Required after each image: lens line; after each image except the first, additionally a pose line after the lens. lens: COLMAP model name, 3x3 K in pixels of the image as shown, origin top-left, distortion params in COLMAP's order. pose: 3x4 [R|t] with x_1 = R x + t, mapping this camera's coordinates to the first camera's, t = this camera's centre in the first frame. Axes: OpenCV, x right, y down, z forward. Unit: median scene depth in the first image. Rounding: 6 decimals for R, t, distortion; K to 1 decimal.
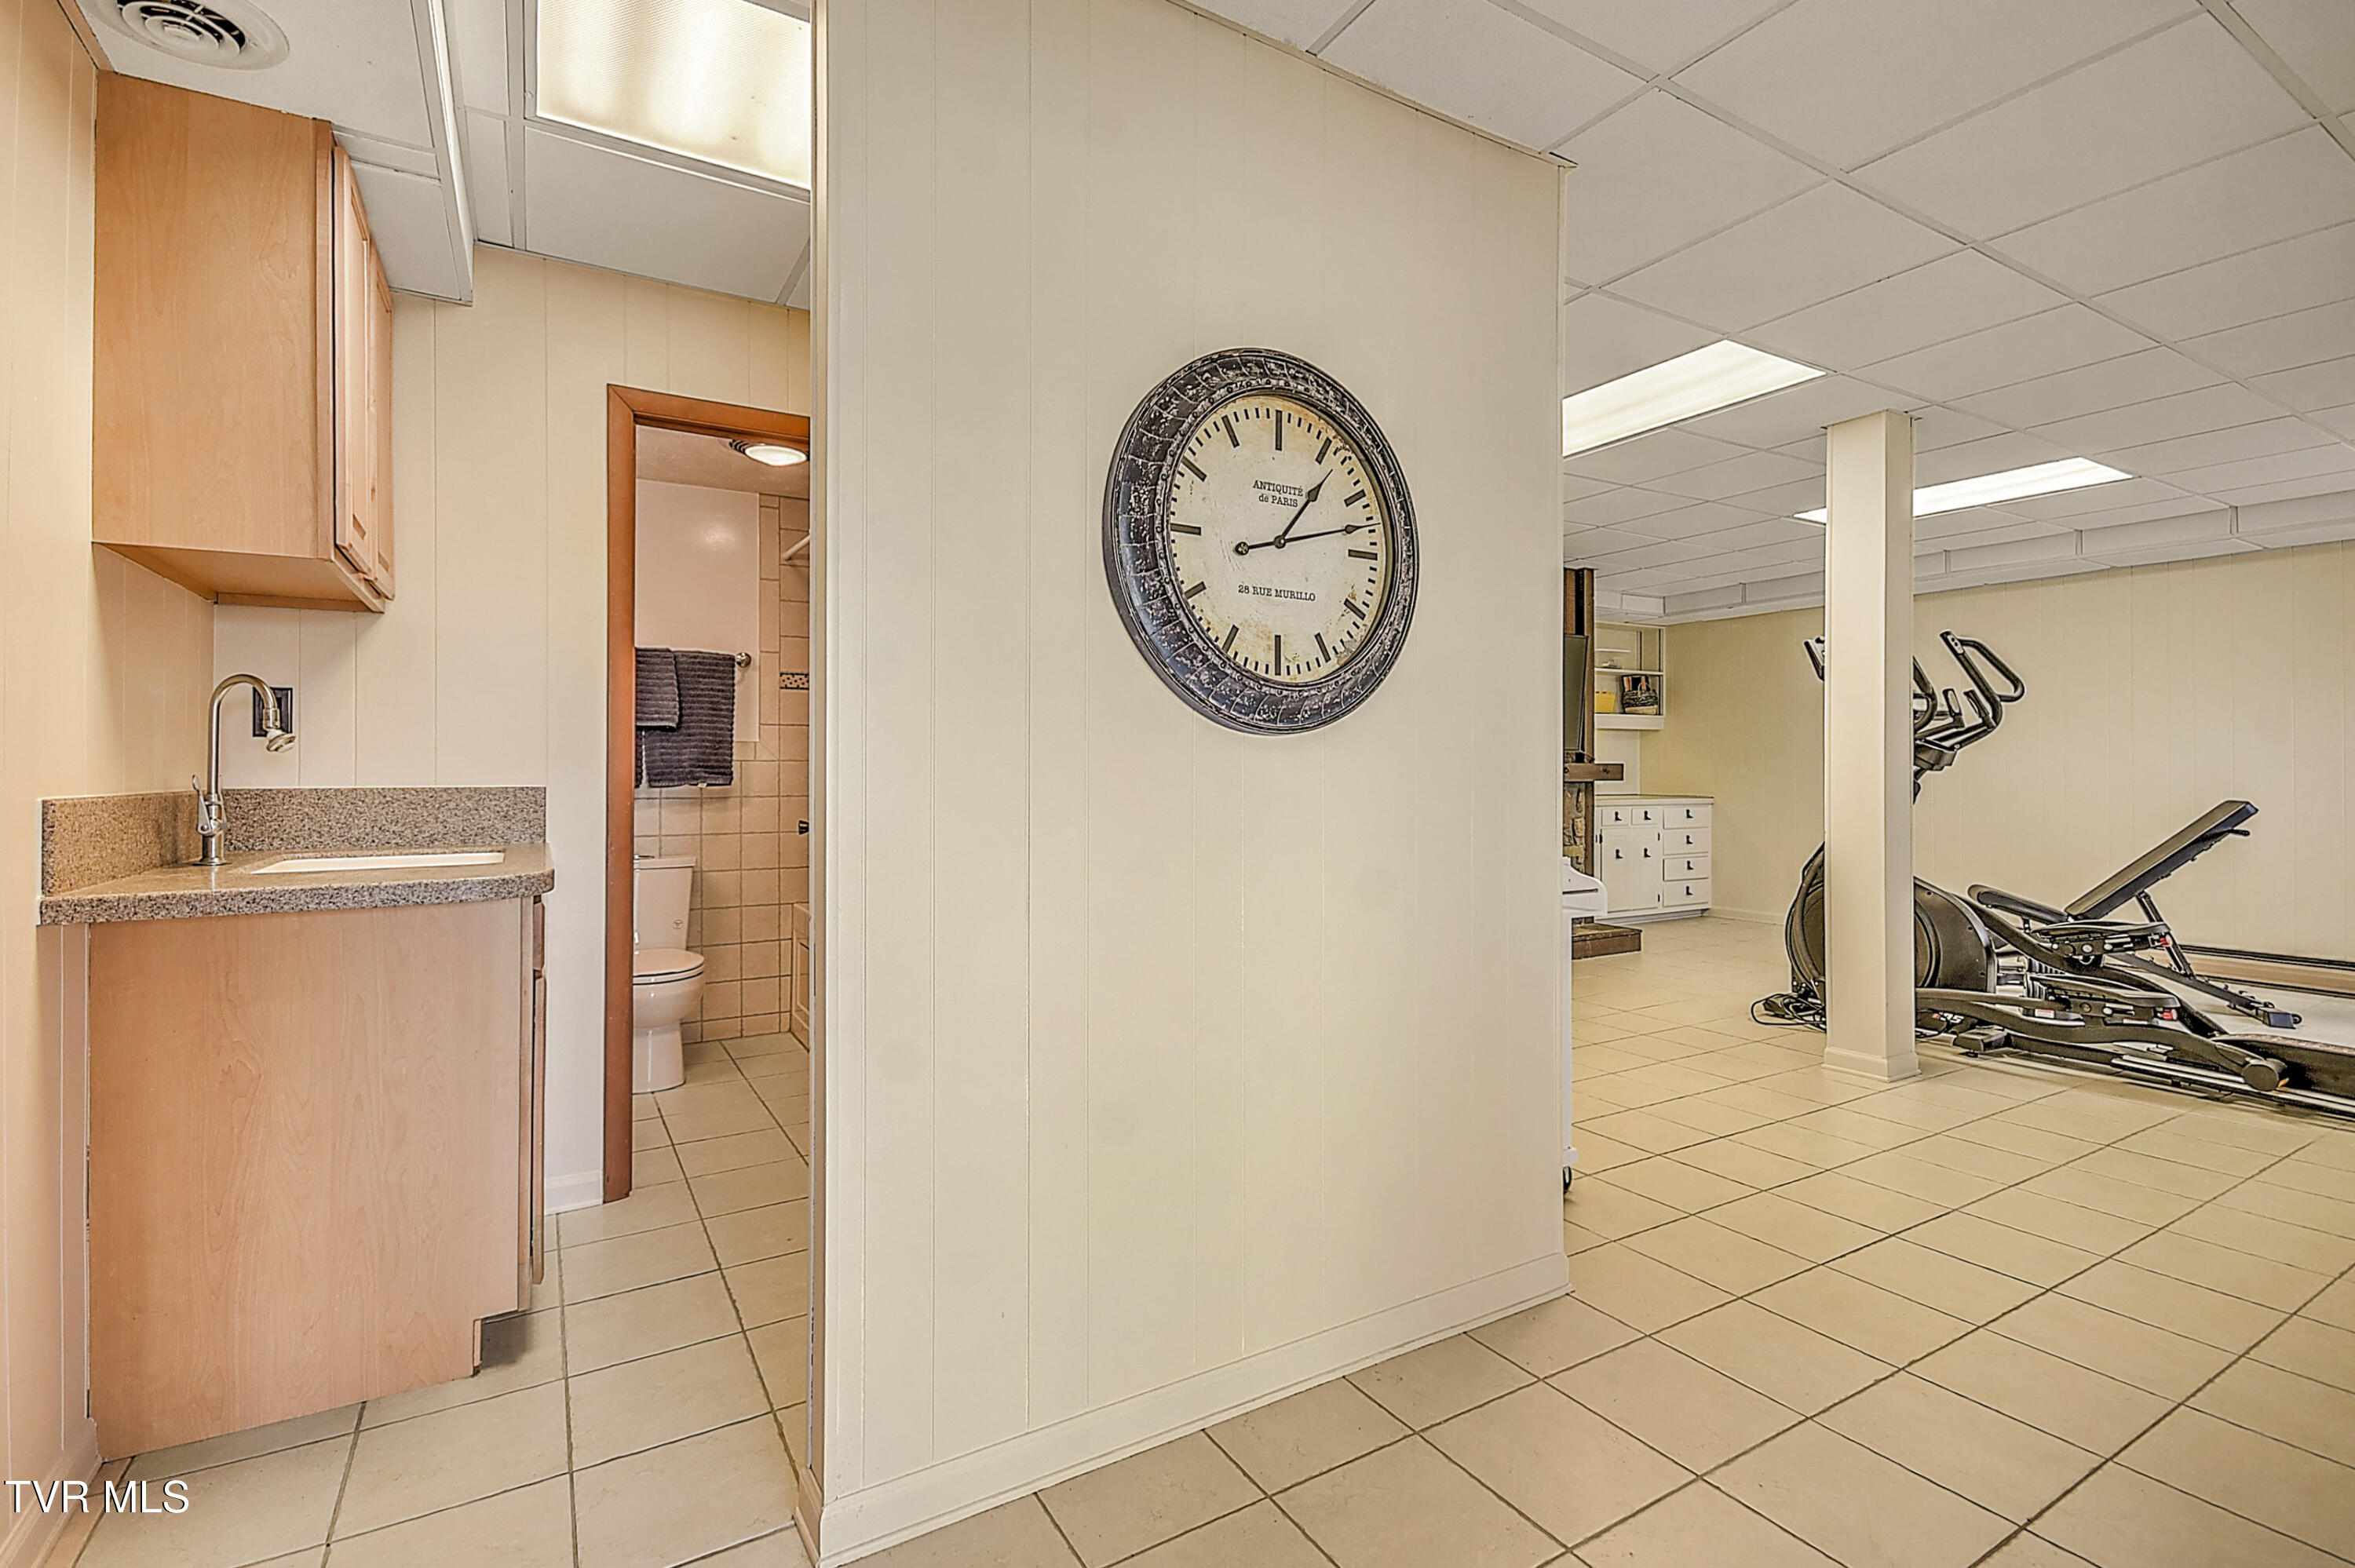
lens RADIAL K [[1057.8, 0, 1168.6], [0, 1057.8, 765.4], [0, 0, 1]] dist [0.029263, -0.015162]
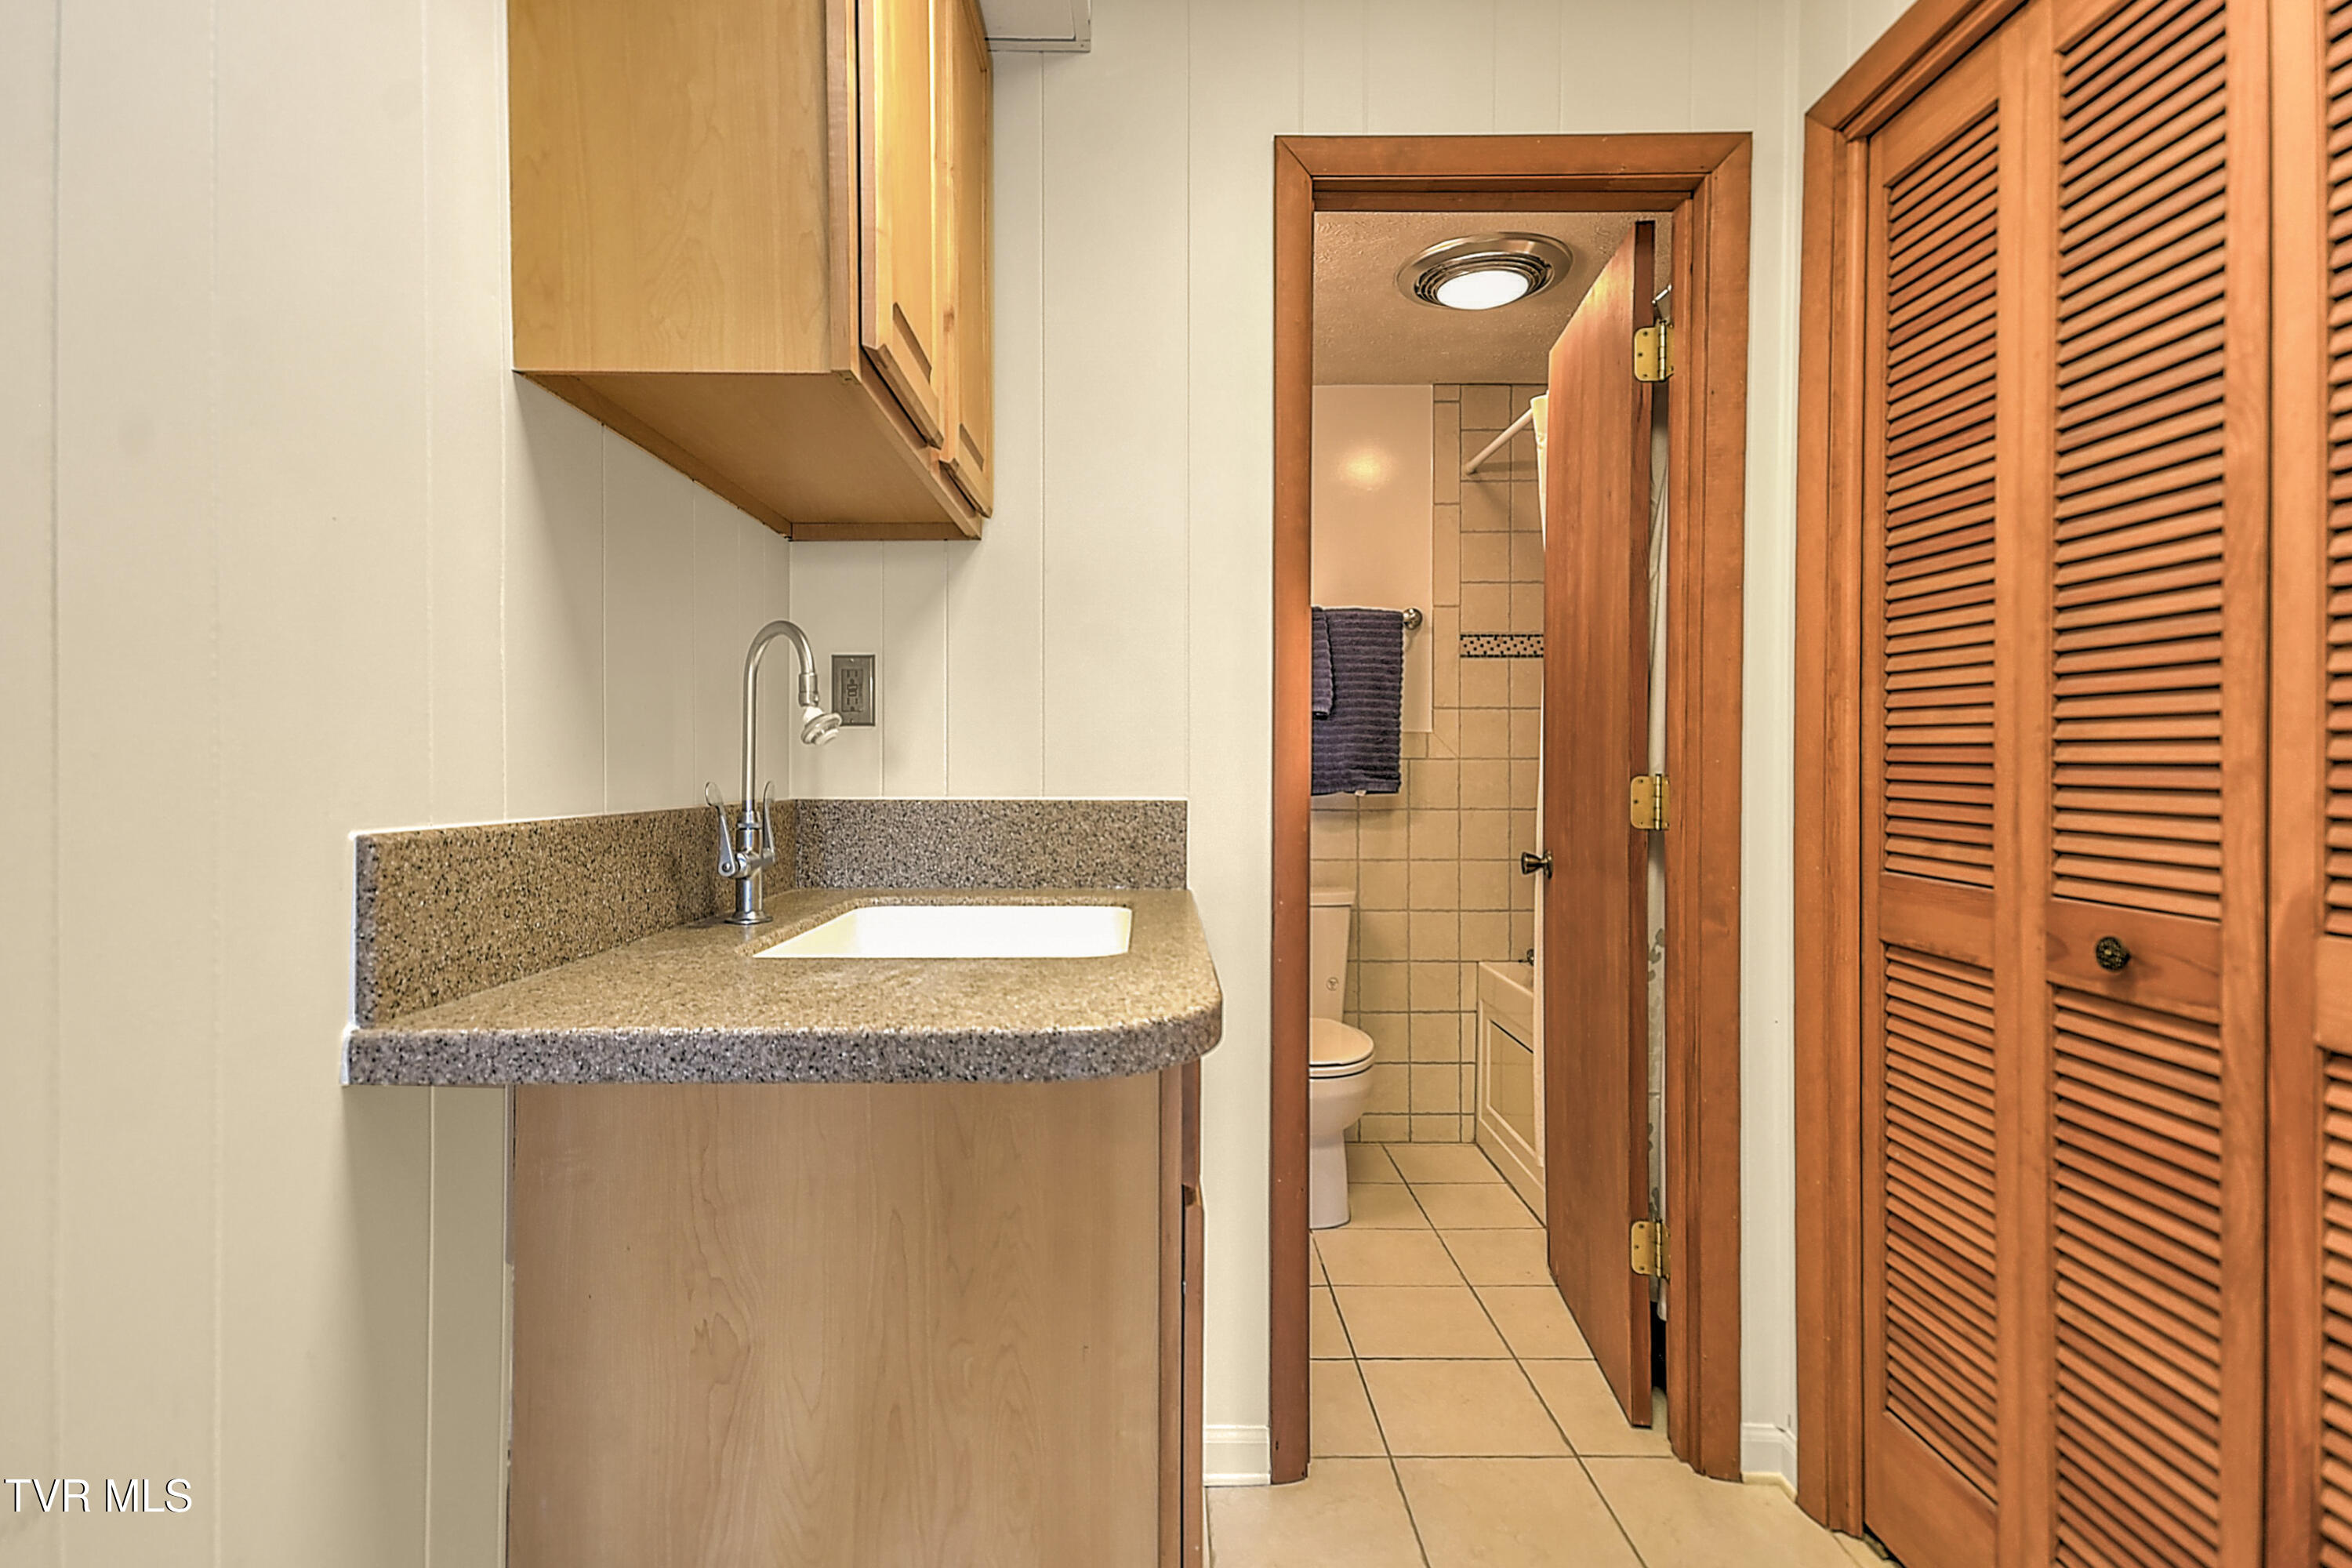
lens RADIAL K [[1150.5, 0, 1176.0], [0, 1150.5, 784.0], [0, 0, 1]] dist [-0.000889, -0.000059]
pose [[0.867743, 0.007583, -0.496955, -0.160853], [0.000725, 0.999863, 0.016523, -0.000440], [0.497012, -0.014698, 0.867619, 0.260129]]
